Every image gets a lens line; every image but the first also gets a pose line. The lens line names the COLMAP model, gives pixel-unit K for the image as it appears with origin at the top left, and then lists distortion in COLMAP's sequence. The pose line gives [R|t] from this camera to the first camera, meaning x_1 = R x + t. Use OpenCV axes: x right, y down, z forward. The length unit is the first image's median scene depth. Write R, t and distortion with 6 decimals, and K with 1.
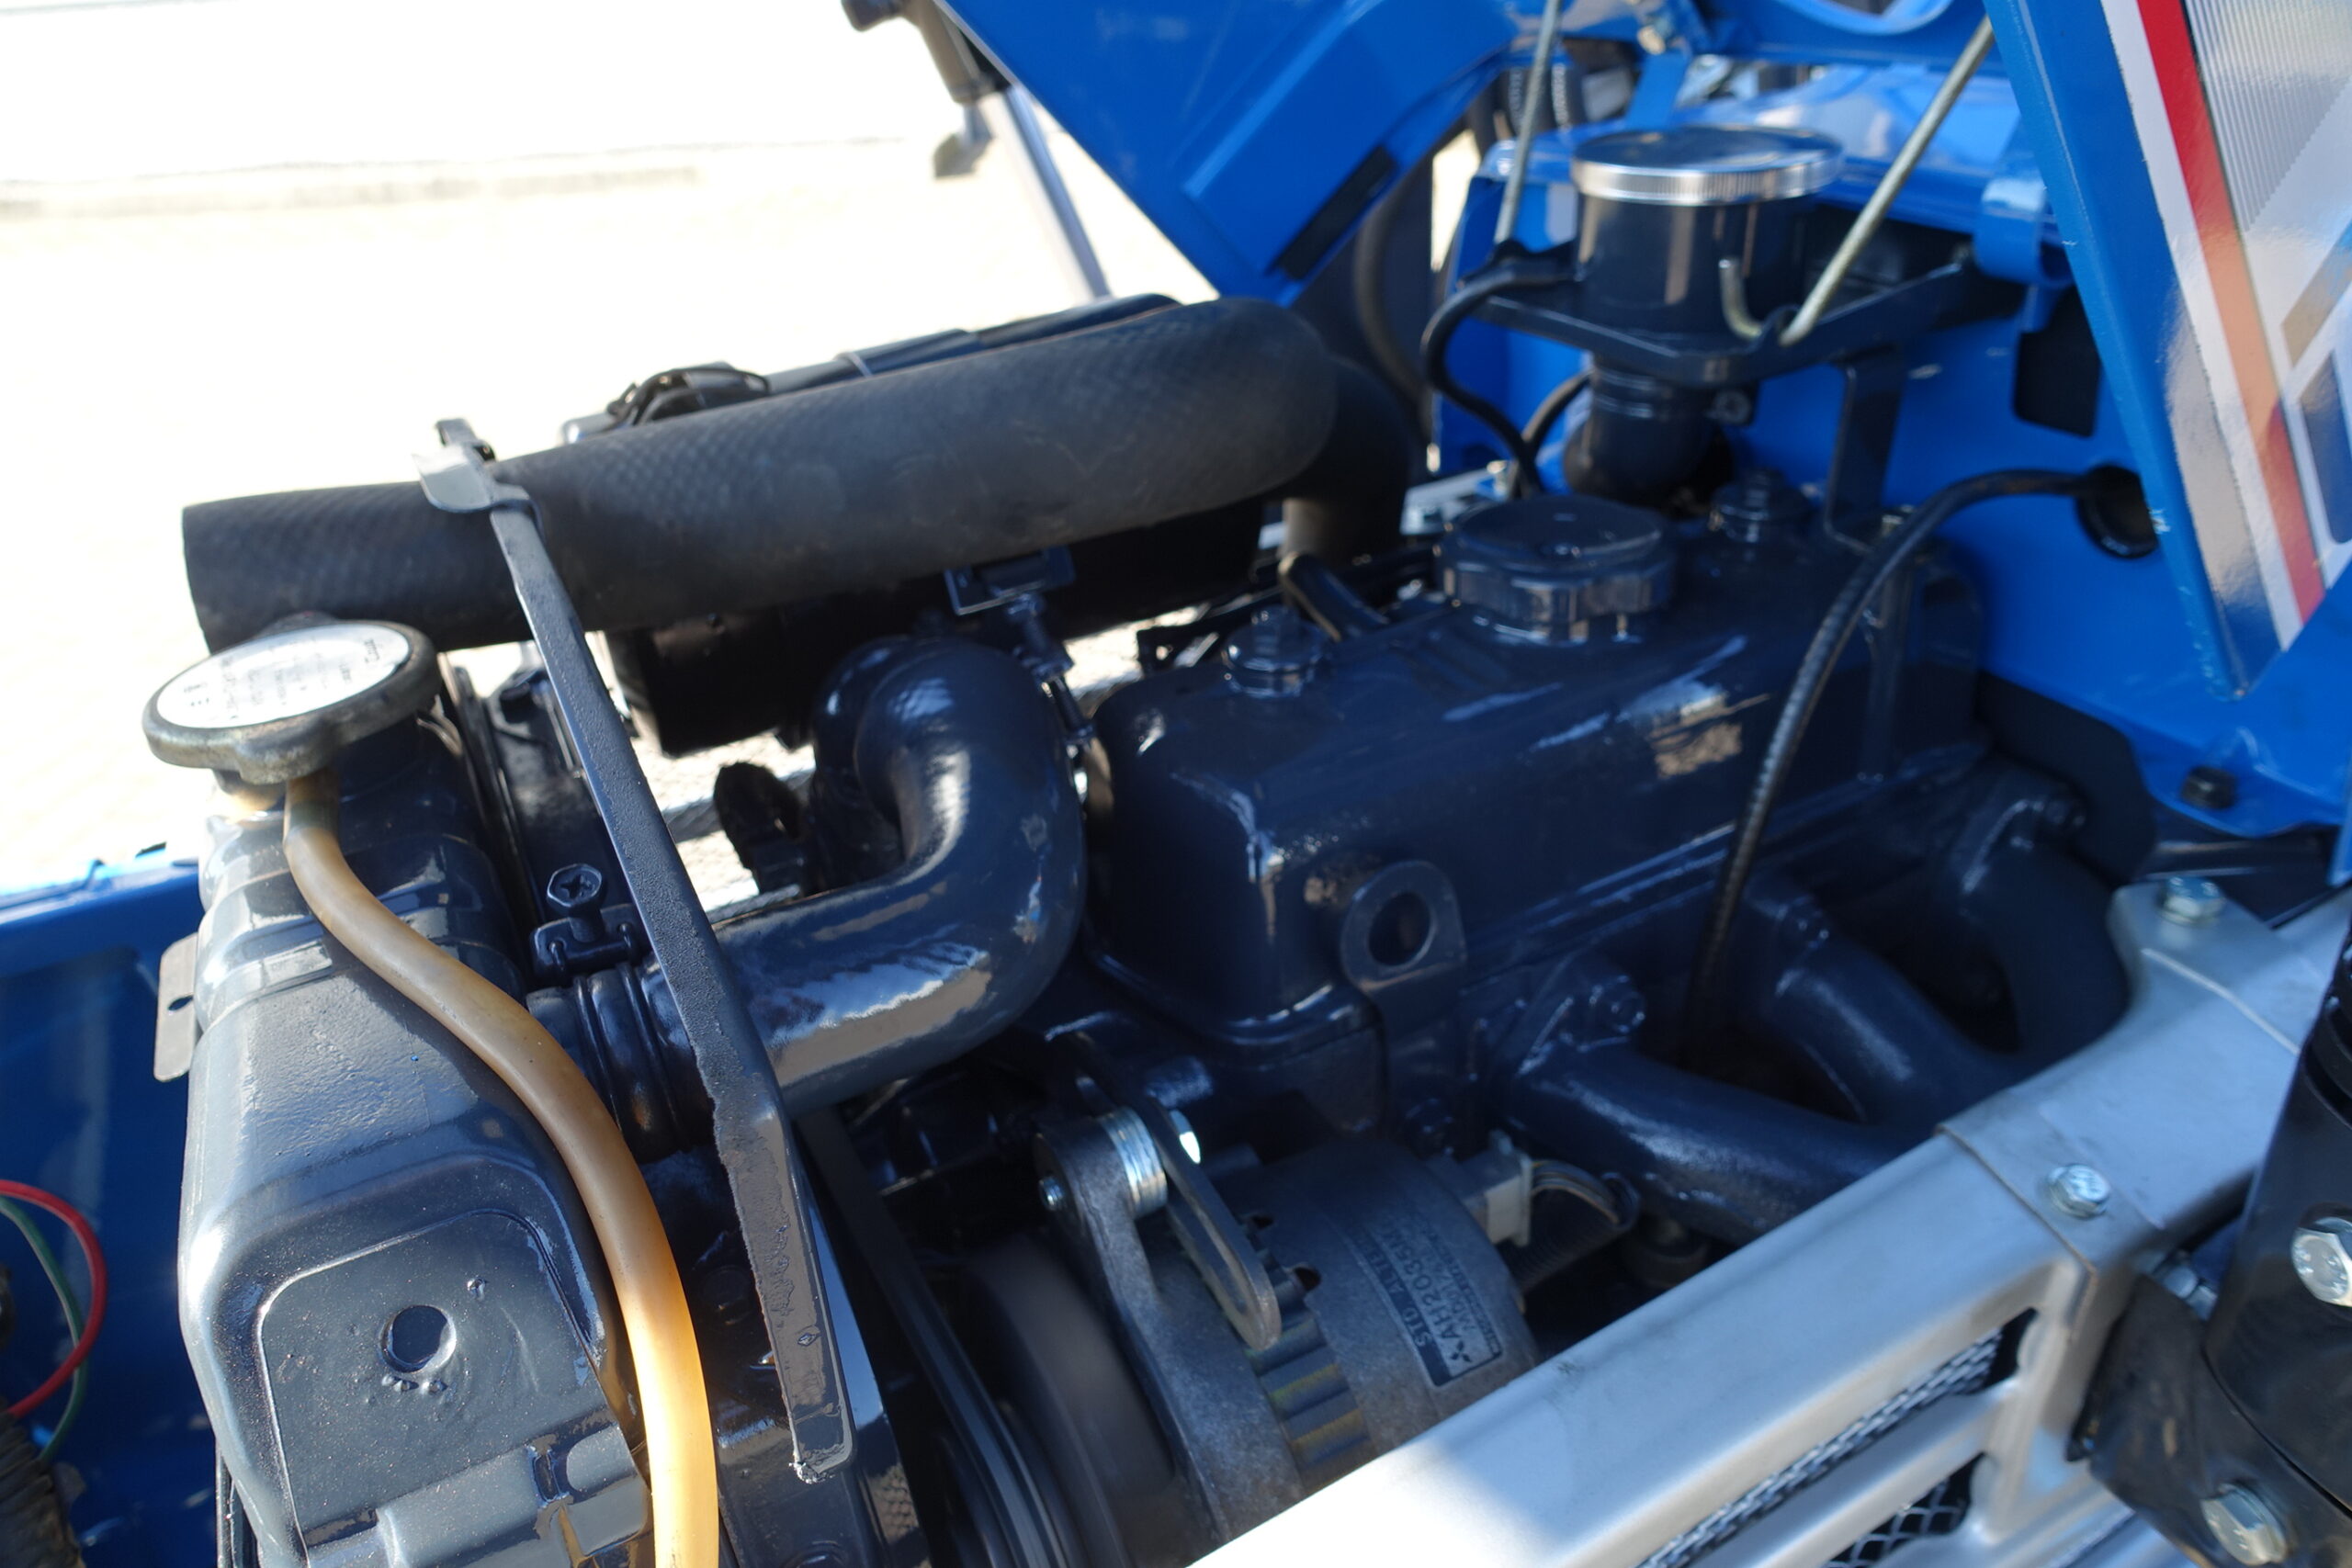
lens RADIAL K [[1610.4, 0, 1181.2], [0, 1610.4, 779.0], [0, 0, 1]] dist [-0.000684, -0.003609]
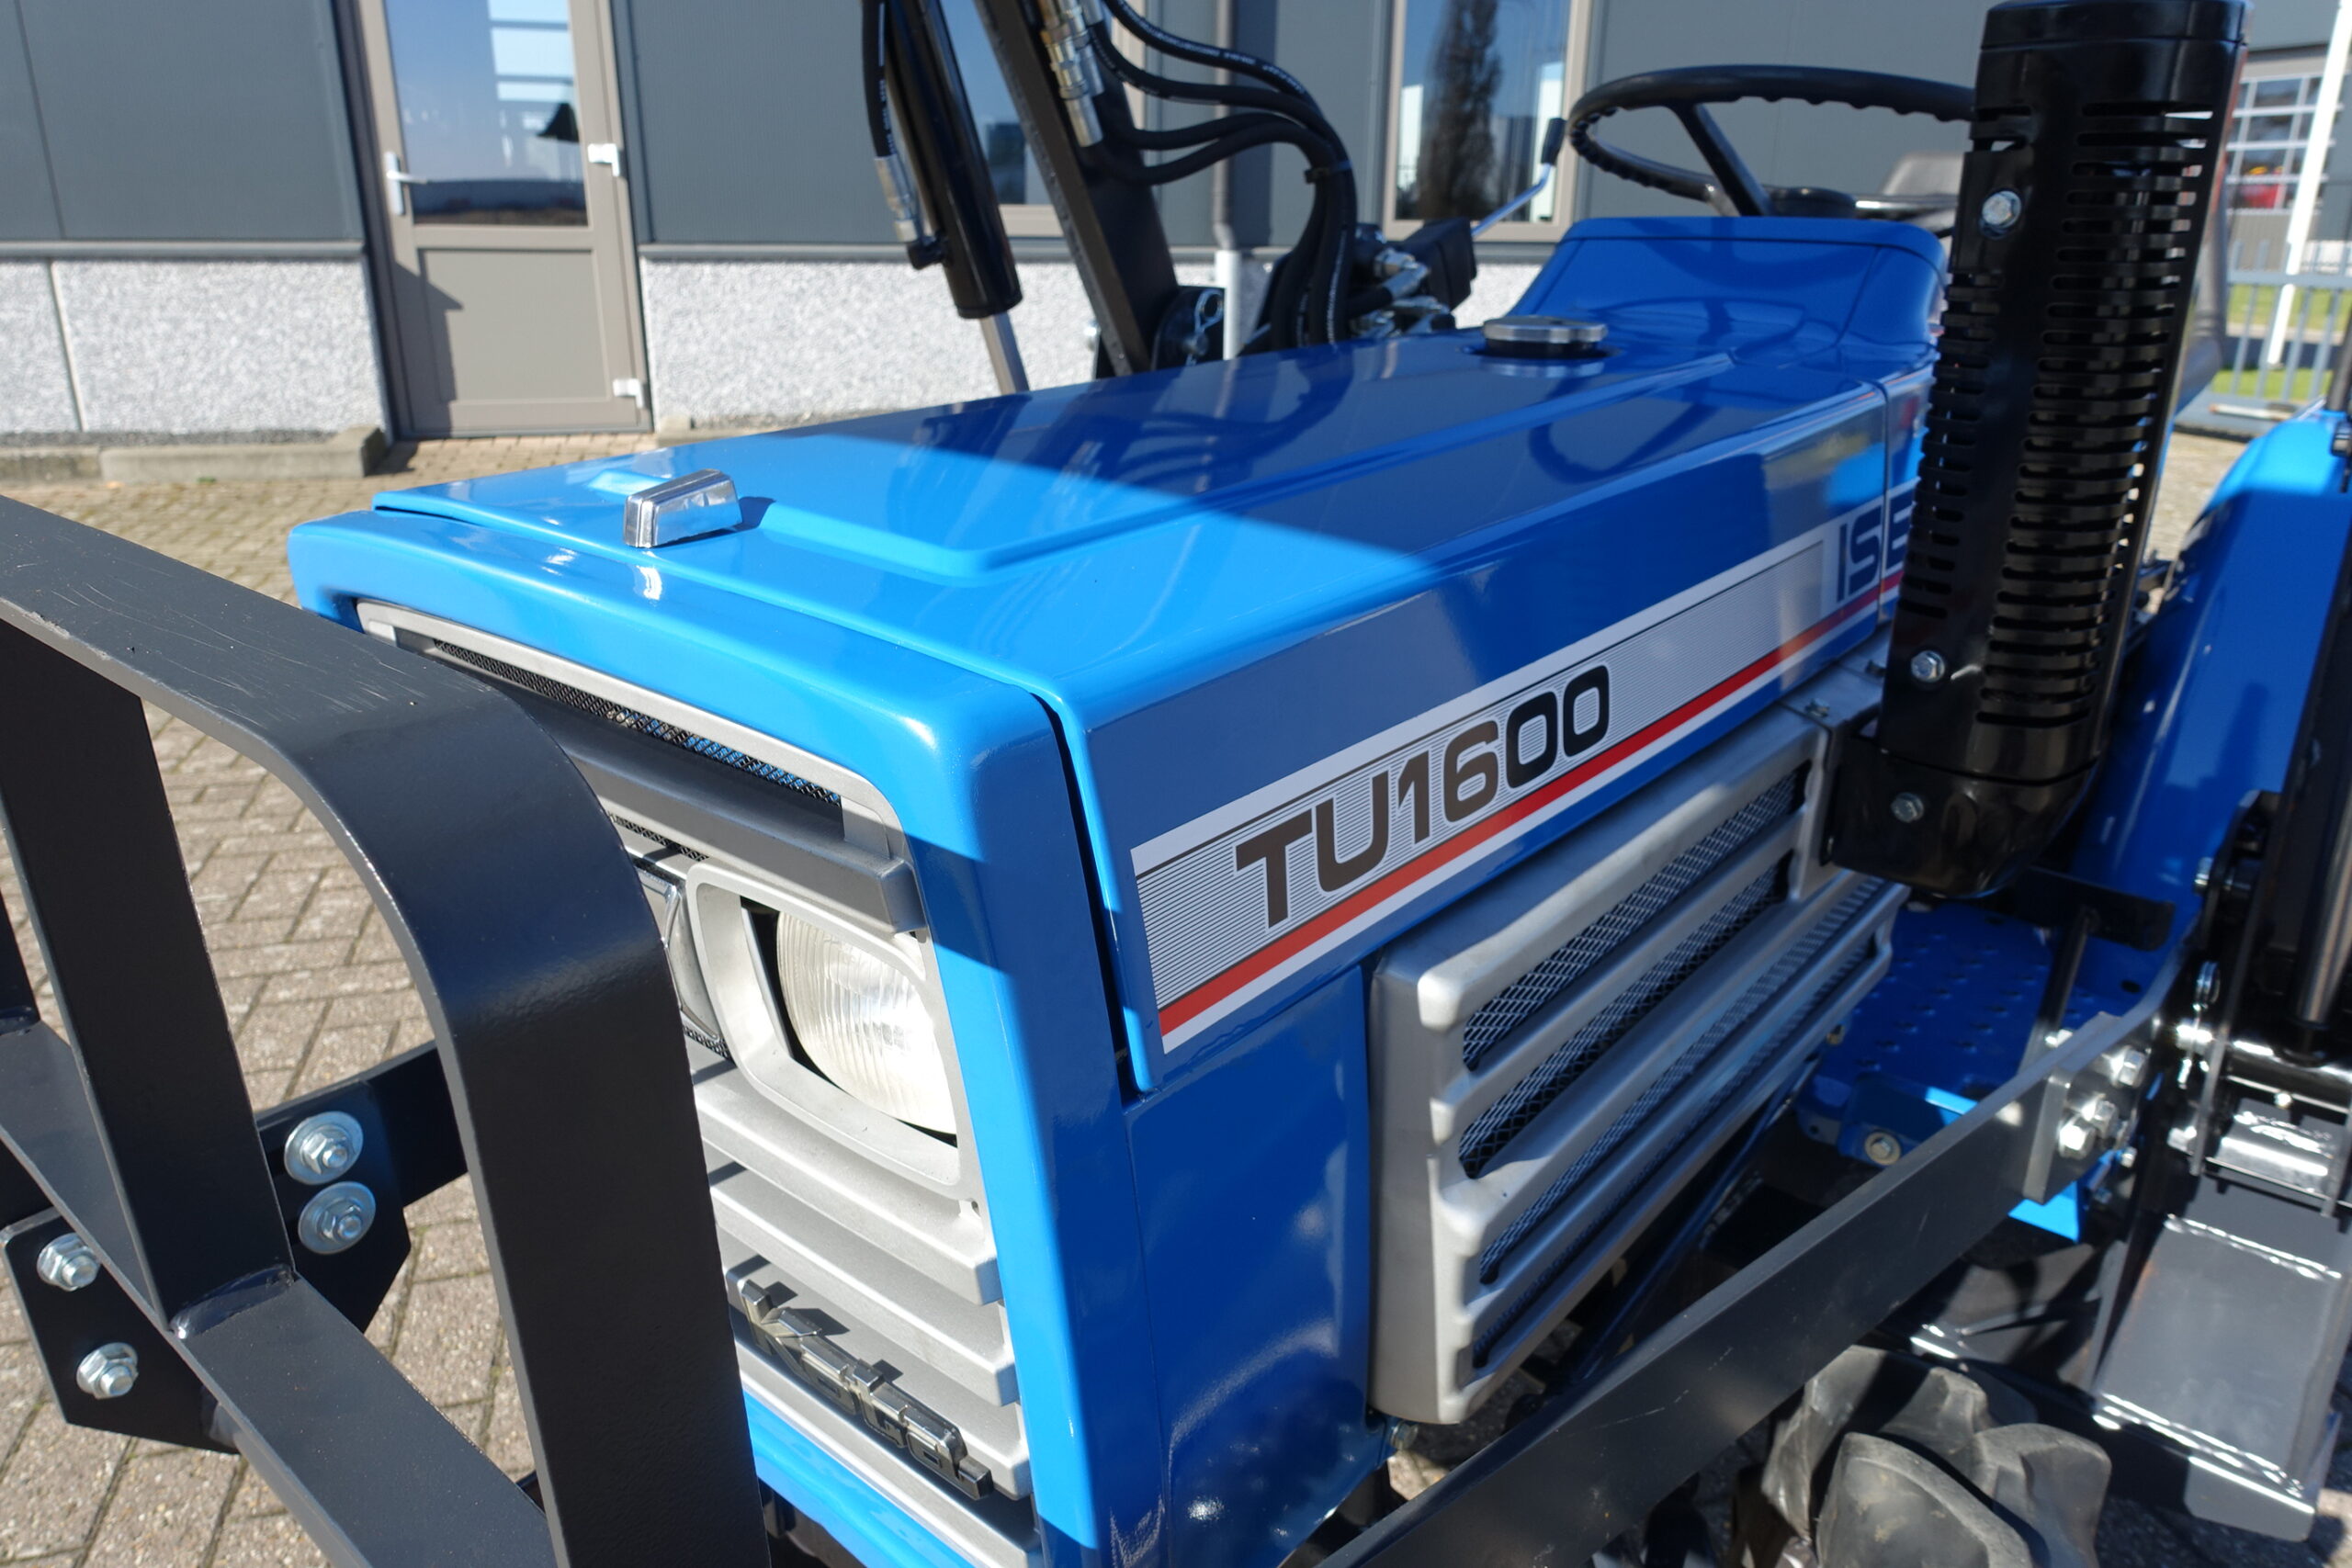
lens RADIAL K [[1610.4, 0, 1168.5], [0, 1610.4, 776.4], [0, 0, 1]] dist [-0.000684, -0.003609]
pose [[0.929027, -0.056924, 0.365607, -0.979972], [0.124309, 0.978680, -0.163500, 0.497618], [-0.348505, 0.197345, 0.916296, -0.676717]]
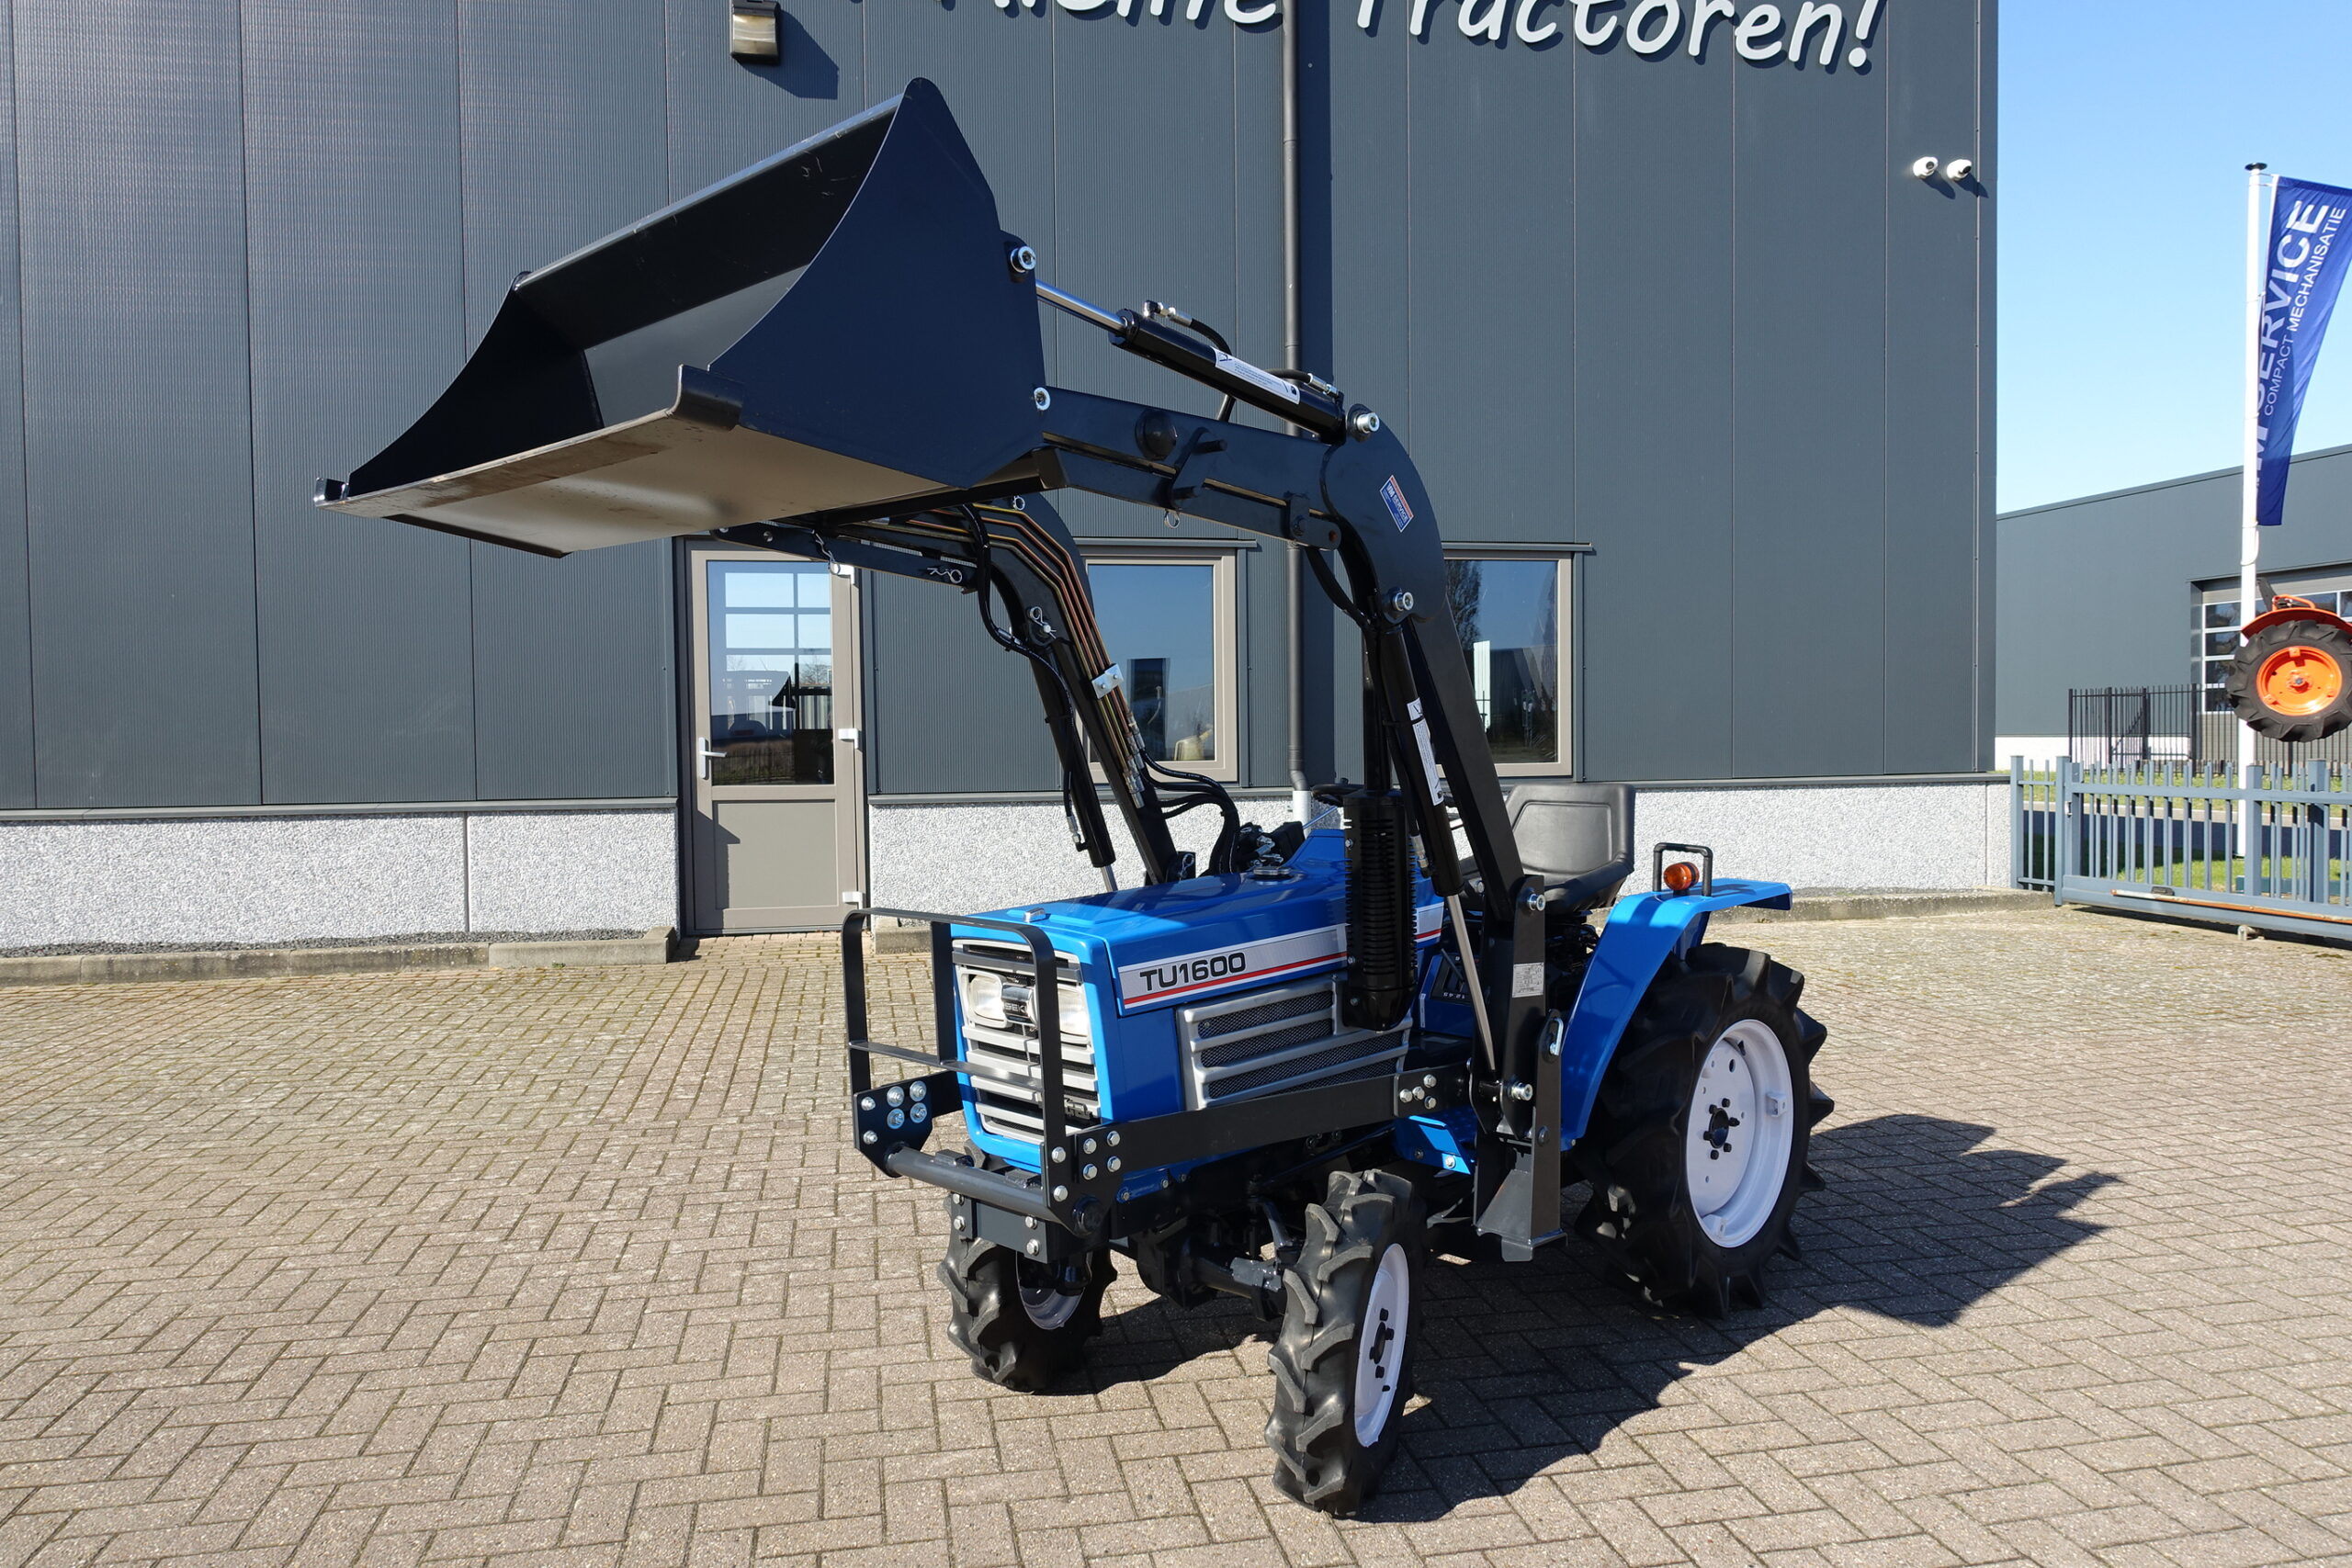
lens RADIAL K [[1610.4, 0, 1172.6], [0, 1610.4, 783.6], [0, 0, 1]] dist [-0.000684, -0.003609]
pose [[0.955973, 0.039442, 0.290793, -2.166007], [0.103341, 0.882204, -0.459388, 2.481396], [-0.274657, 0.469213, 0.839287, -4.982324]]
